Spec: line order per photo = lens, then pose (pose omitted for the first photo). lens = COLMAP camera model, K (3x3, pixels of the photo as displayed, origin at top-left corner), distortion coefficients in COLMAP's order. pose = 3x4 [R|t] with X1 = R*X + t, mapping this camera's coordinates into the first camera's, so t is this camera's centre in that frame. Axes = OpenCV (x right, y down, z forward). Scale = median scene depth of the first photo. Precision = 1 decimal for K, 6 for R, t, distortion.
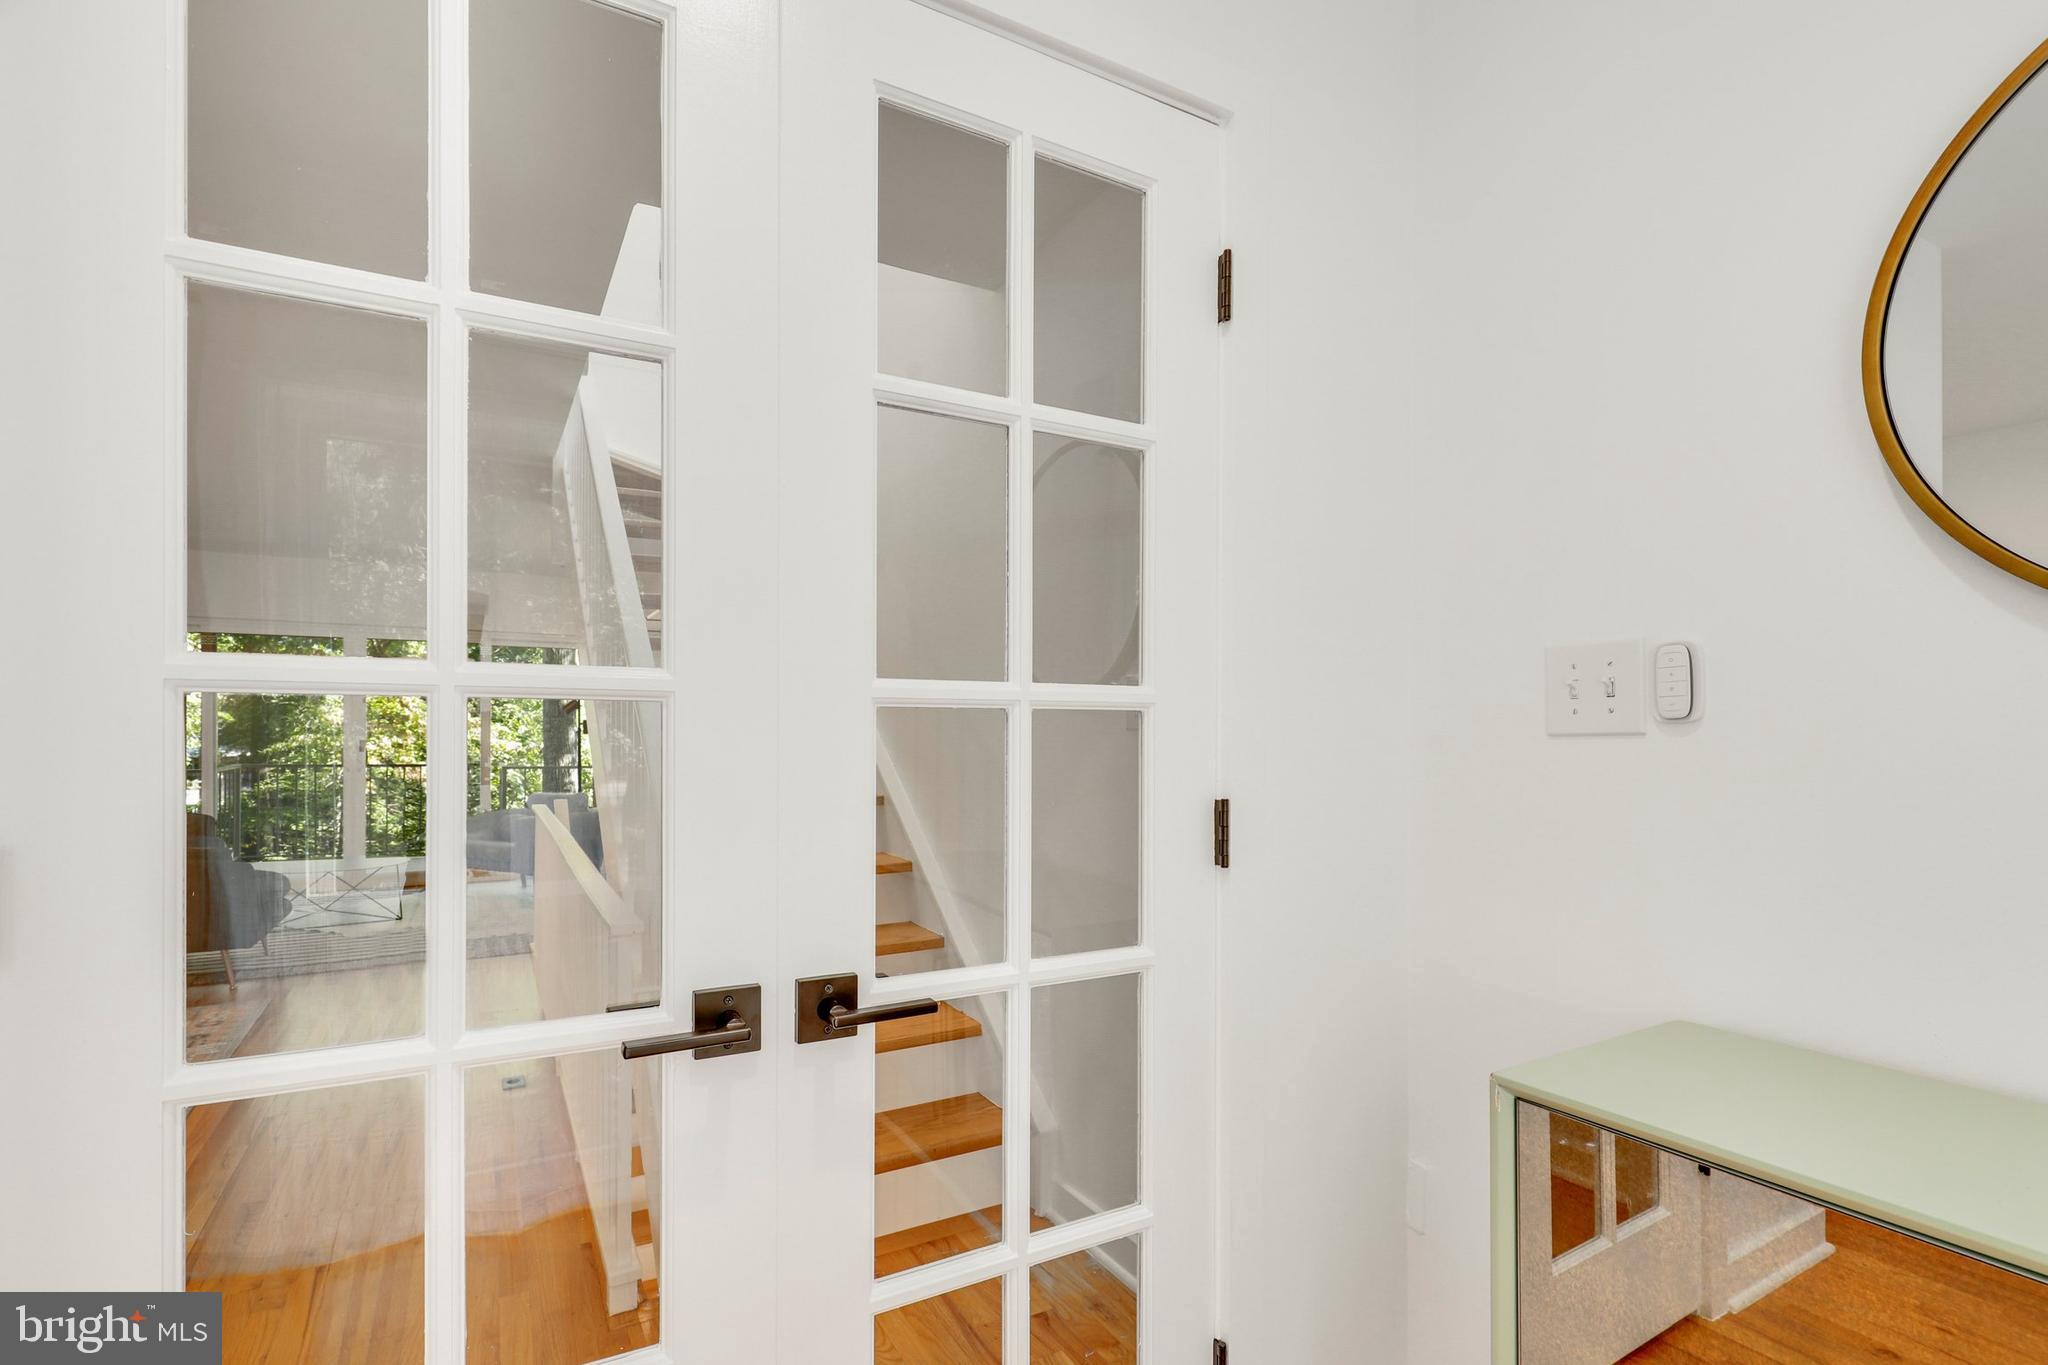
lens RADIAL K [[832.2, 0, 1017.8], [0, 832.2, 729.6], [0, 0, 1]] dist [0.000263, 0.000223]
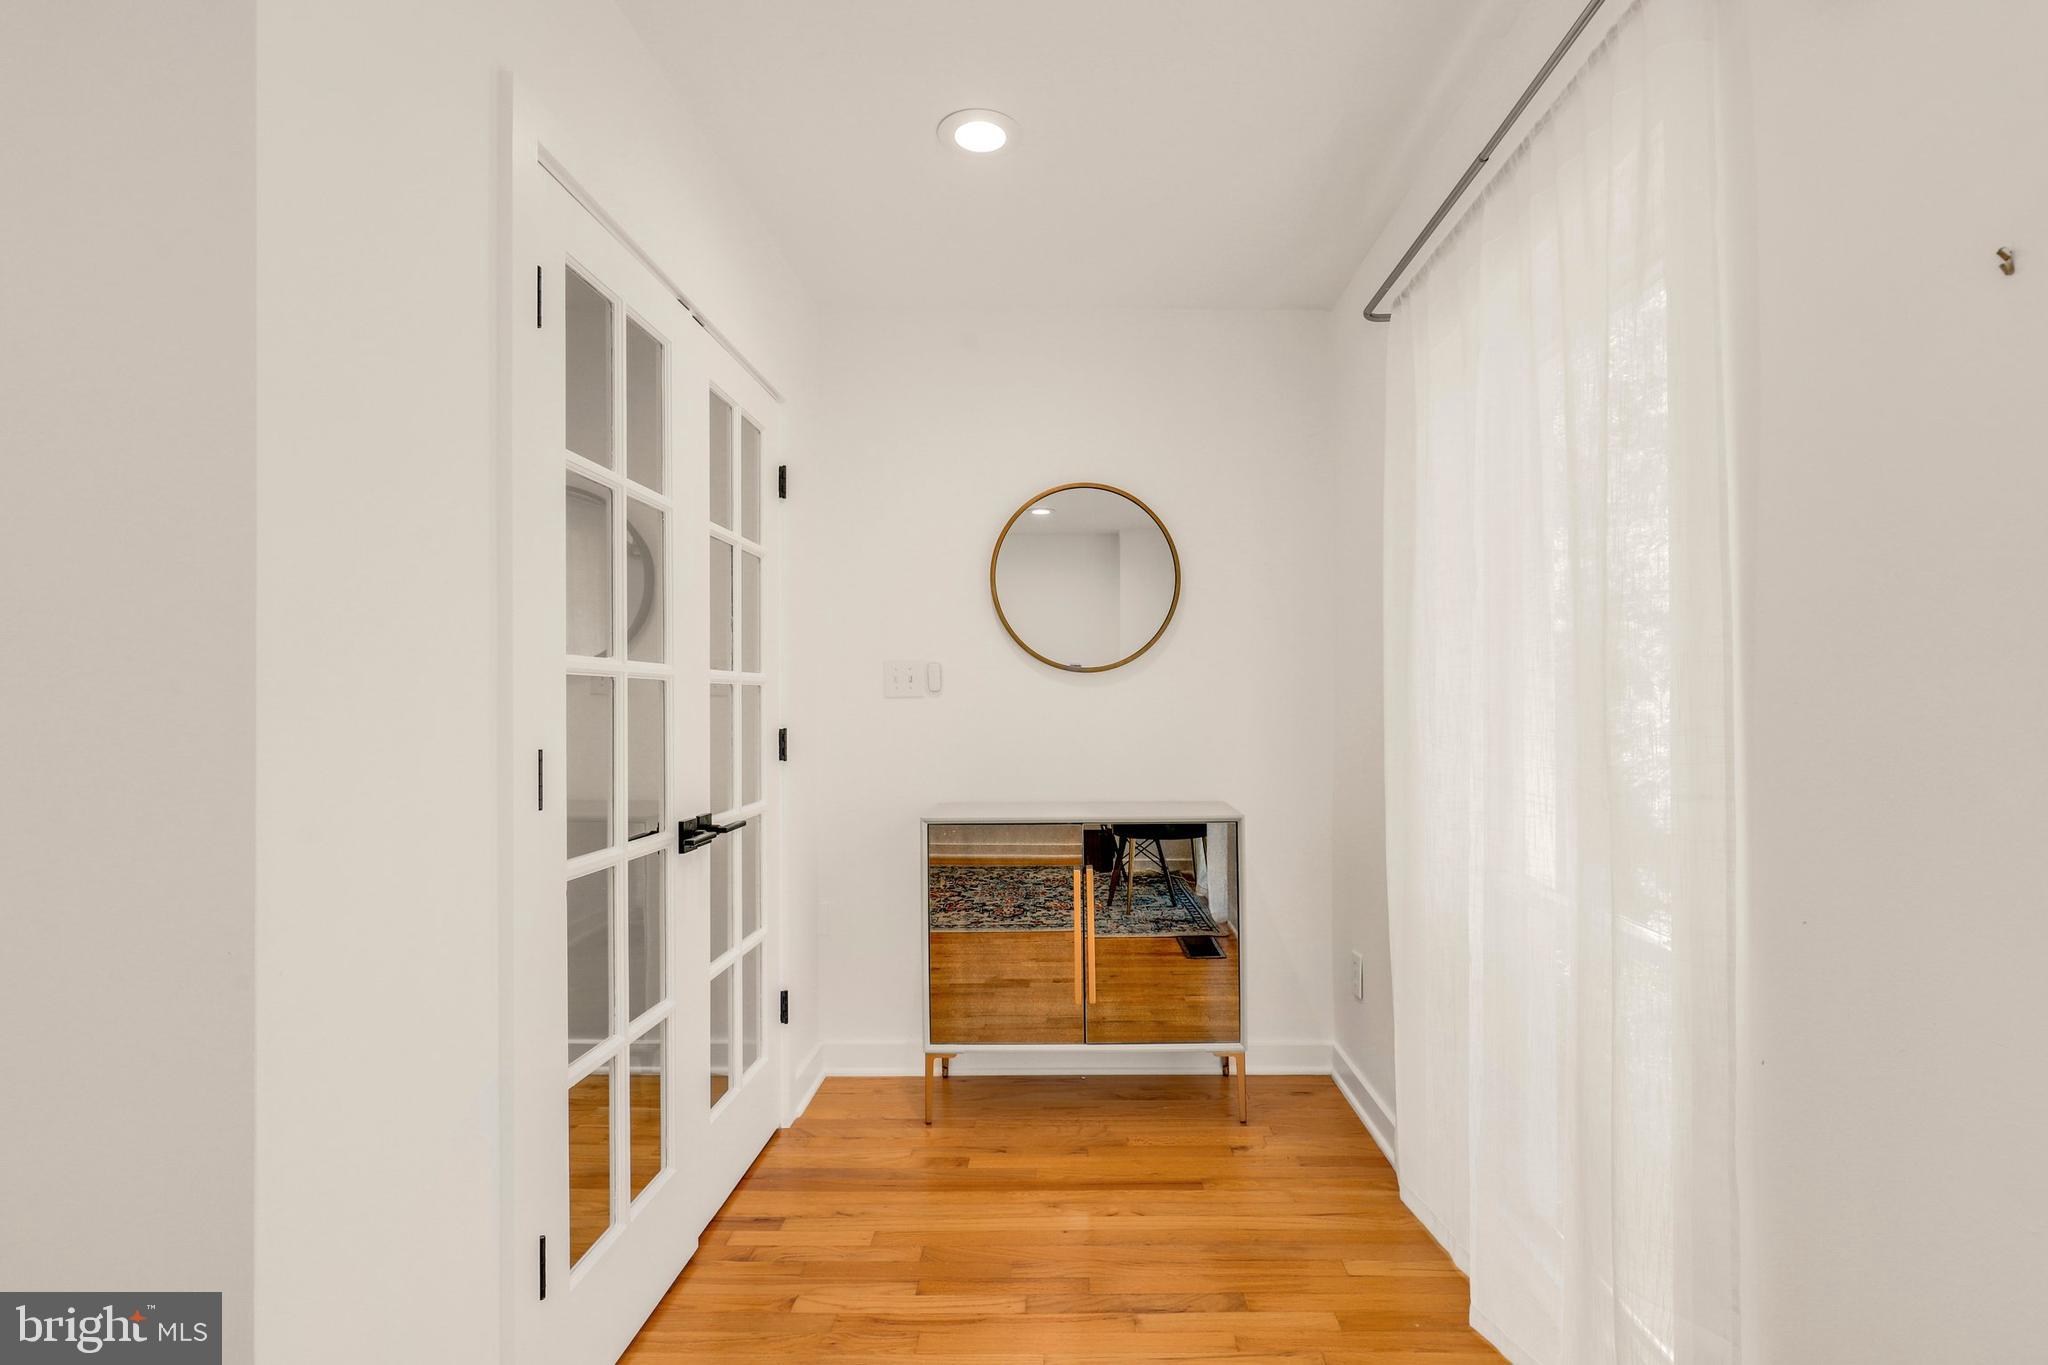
lens RADIAL K [[927.1, 0, 1020.9], [0, 927.1, 700.1], [0, 0, 1]] dist [0.001186, -0.000133]
pose [[0.523985, 0.007435, 0.851695, -1.067125], [-0.004559, 0.999972, -0.005924, 0.021593], [-0.851715, -0.000779, 0.524005, -0.521083]]
